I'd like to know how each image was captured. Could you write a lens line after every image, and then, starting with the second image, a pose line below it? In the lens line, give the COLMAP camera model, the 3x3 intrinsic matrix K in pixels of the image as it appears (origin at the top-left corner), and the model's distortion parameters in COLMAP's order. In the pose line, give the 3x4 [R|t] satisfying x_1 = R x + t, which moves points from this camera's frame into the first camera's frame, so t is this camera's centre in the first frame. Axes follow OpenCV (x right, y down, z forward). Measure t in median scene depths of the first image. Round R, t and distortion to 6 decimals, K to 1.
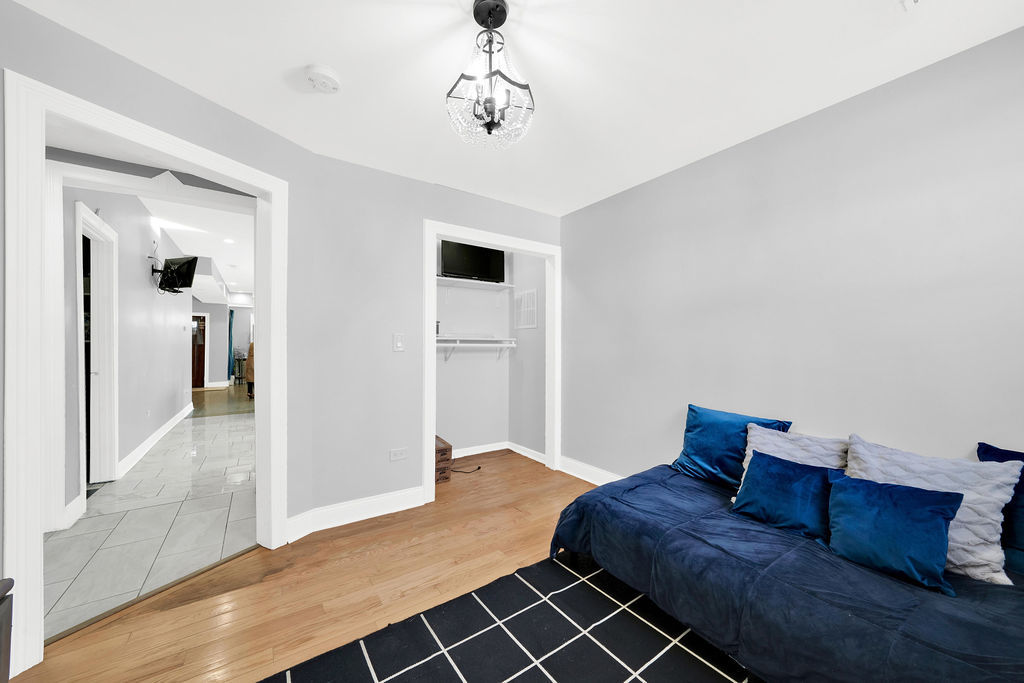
lens RADIAL K [[374.3, 0, 522.0], [0, 374.3, 345.9], [0, 0, 1]] dist [0.000156, 0.000042]
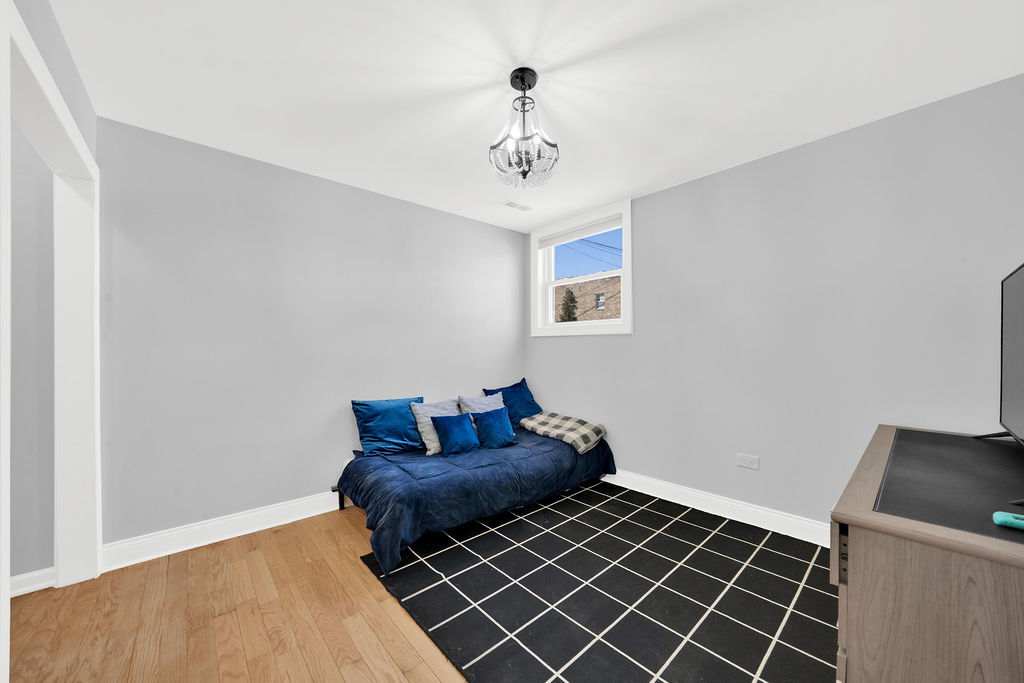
lens RADIAL K [[374.3, 0, 522.0], [0, 374.3, 345.9], [0, 0, 1]] dist [0.000156, 0.000042]
pose [[-0.118822, 0.014992, 0.992802, -0.887722], [0.000149, 0.999886, -0.015081, 0.011830], [-0.992916, -0.001644, -0.118811, 0.768378]]
